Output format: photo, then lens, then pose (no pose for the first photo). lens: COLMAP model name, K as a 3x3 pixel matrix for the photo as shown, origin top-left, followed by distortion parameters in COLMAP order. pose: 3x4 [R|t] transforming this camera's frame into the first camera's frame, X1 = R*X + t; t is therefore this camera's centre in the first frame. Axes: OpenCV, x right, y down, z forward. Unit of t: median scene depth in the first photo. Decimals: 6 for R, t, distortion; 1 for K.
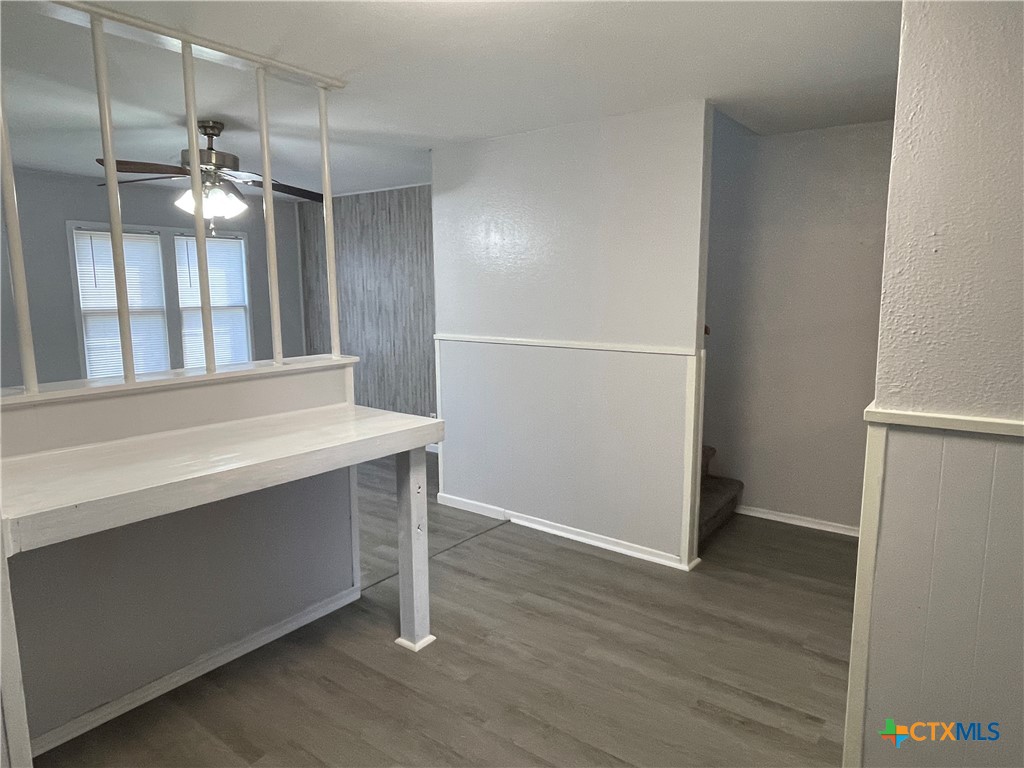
lens RADIAL K [[639.8, 0, 509.0], [0, 639.8, 383.7], [0, 0, 1]] dist [-0.001998, -0.010124]
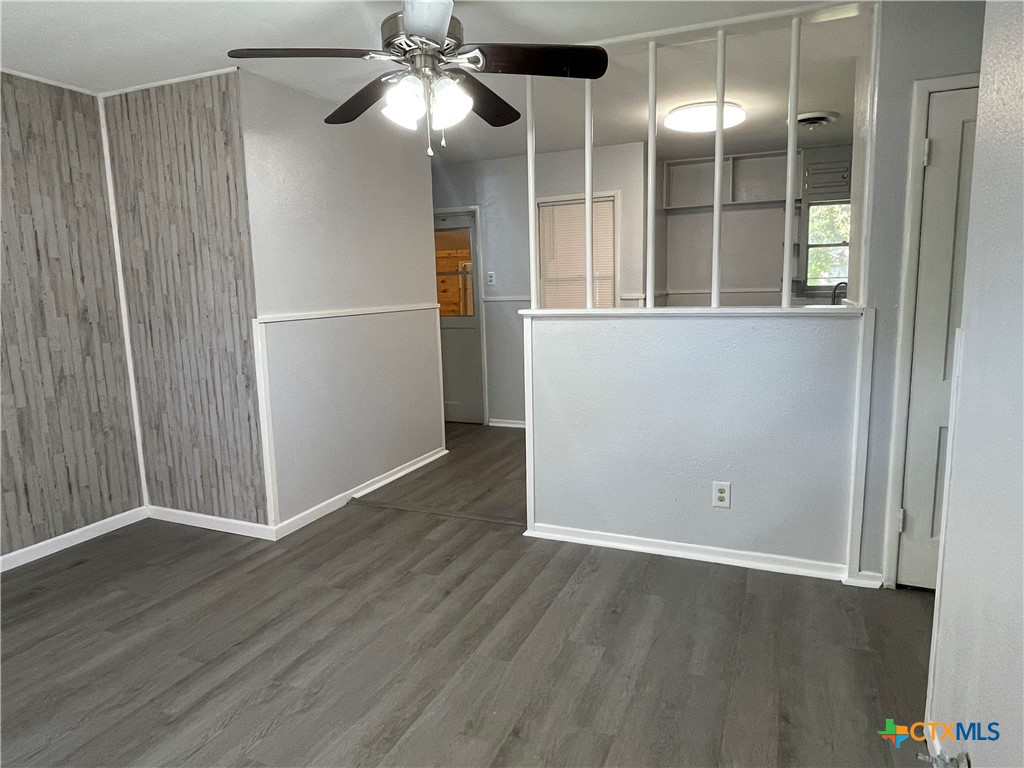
lens RADIAL K [[639.8, 0, 510.3], [0, 639.8, 383.8], [0, 0, 1]] dist [-0.001998, -0.010124]
pose [[-0.247874, -0.134330, 0.959434, -0.684724], [0.174793, 0.967887, 0.180672, -0.063486], [-0.952893, 0.212486, -0.216434, 0.669081]]
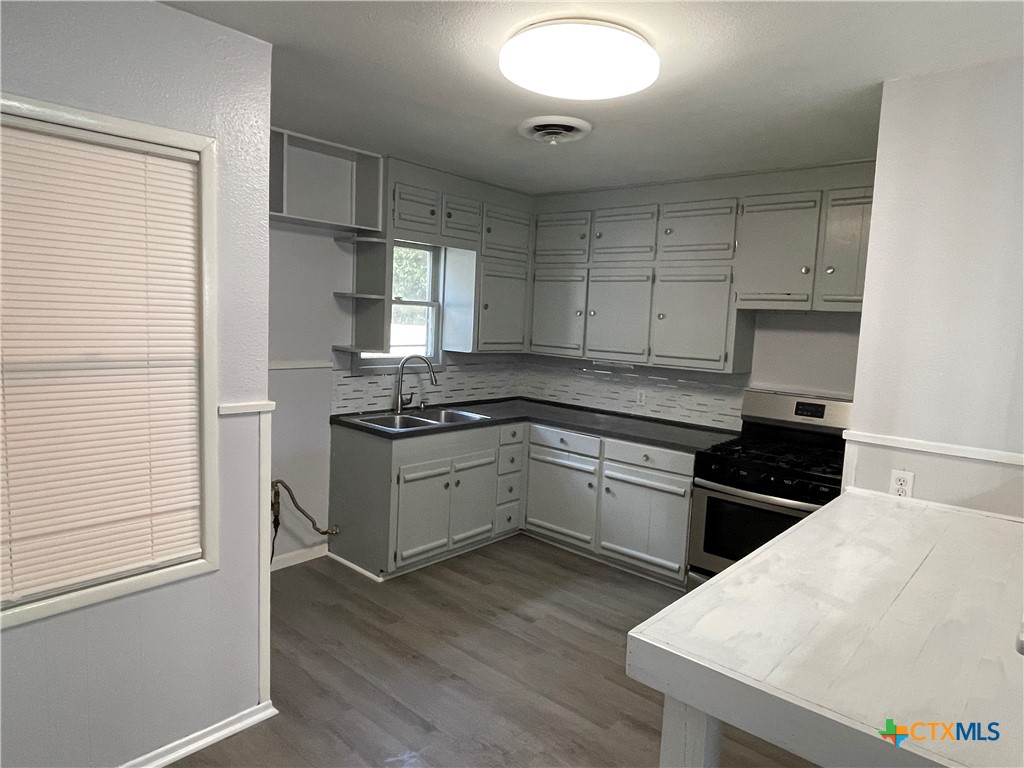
lens RADIAL K [[639.8, 0, 517.2], [0, 639.8, 381.6], [0, 0, 1]] dist [-0.001998, -0.010124]
pose [[-0.997402, -0.044228, 0.056856, -0.017920], [-0.028114, 0.965727, 0.258033, -0.105933], [-0.066320, 0.255764, -0.964462, 0.629917]]
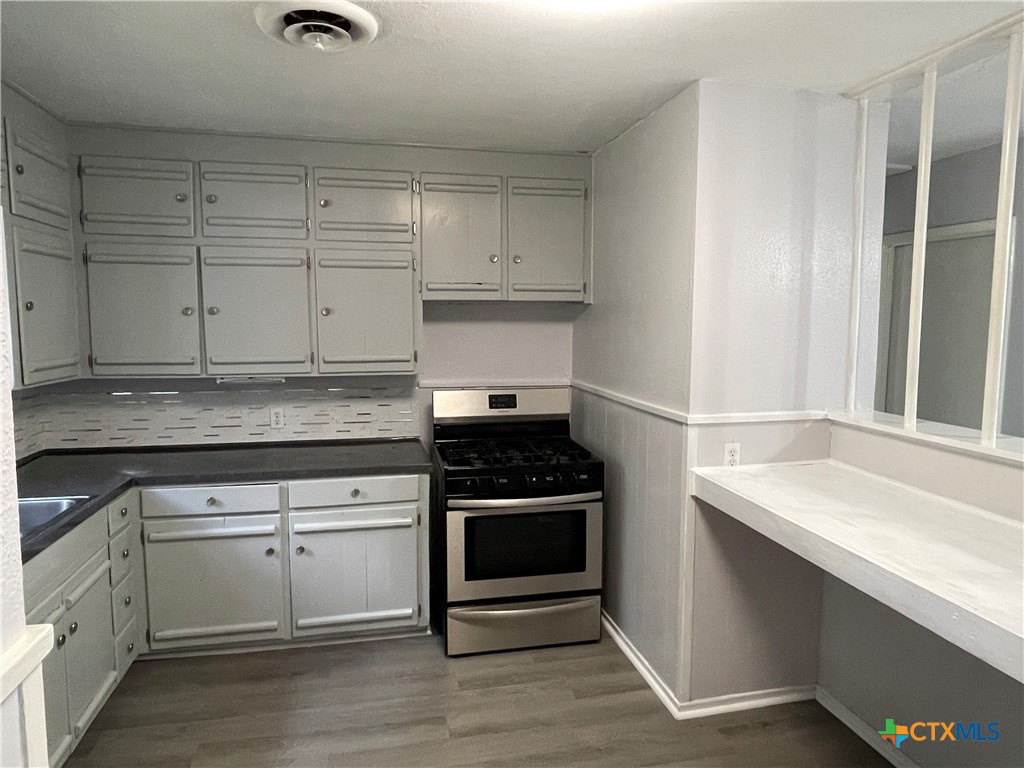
lens RADIAL K [[639.8, 0, 511.9], [0, 639.8, 379.7], [0, 0, 1]] dist [-0.001998, -0.010124]
pose [[-0.636016, 0.081419, -0.767369, 0.183230], [-0.118528, 0.972311, 0.201402, -0.072853], [0.762519, 0.219050, -0.608754, 0.404453]]
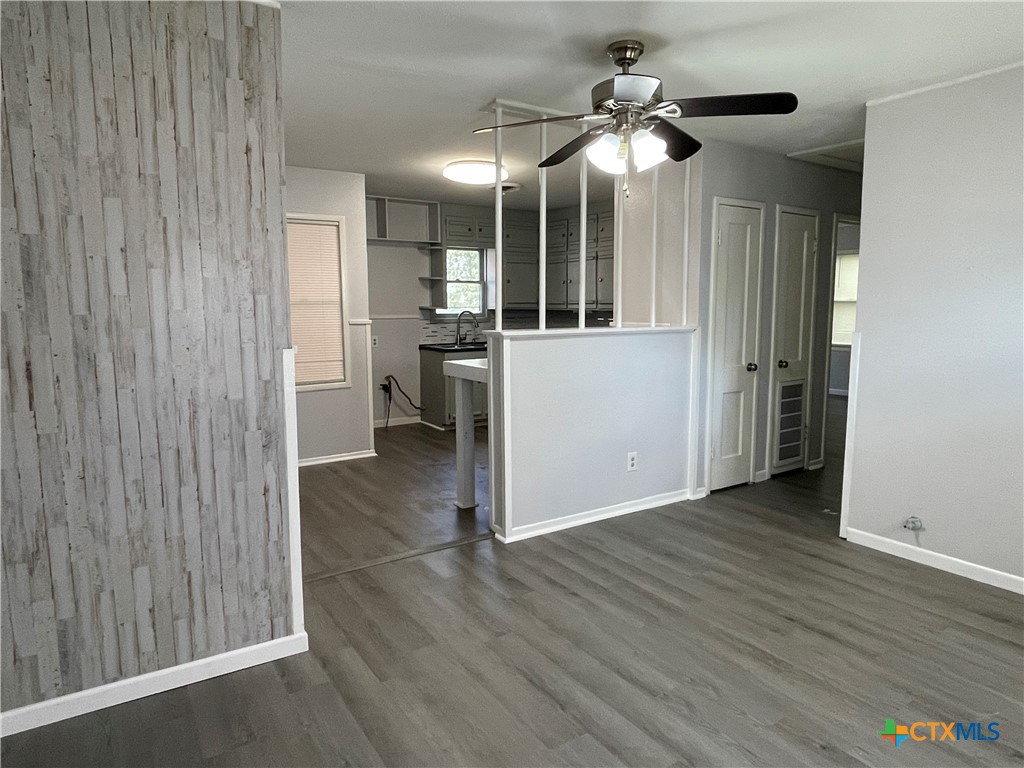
lens RADIAL K [[639.8, 0, 510.6], [0, 639.8, 384.0], [0, 0, 1]] dist [-0.001998, -0.010124]
pose [[-0.943630, -0.028112, 0.329805, -0.353055], [0.063091, 0.962844, 0.262584, -0.132654], [-0.324933, 0.268590, -0.906795, 1.076265]]
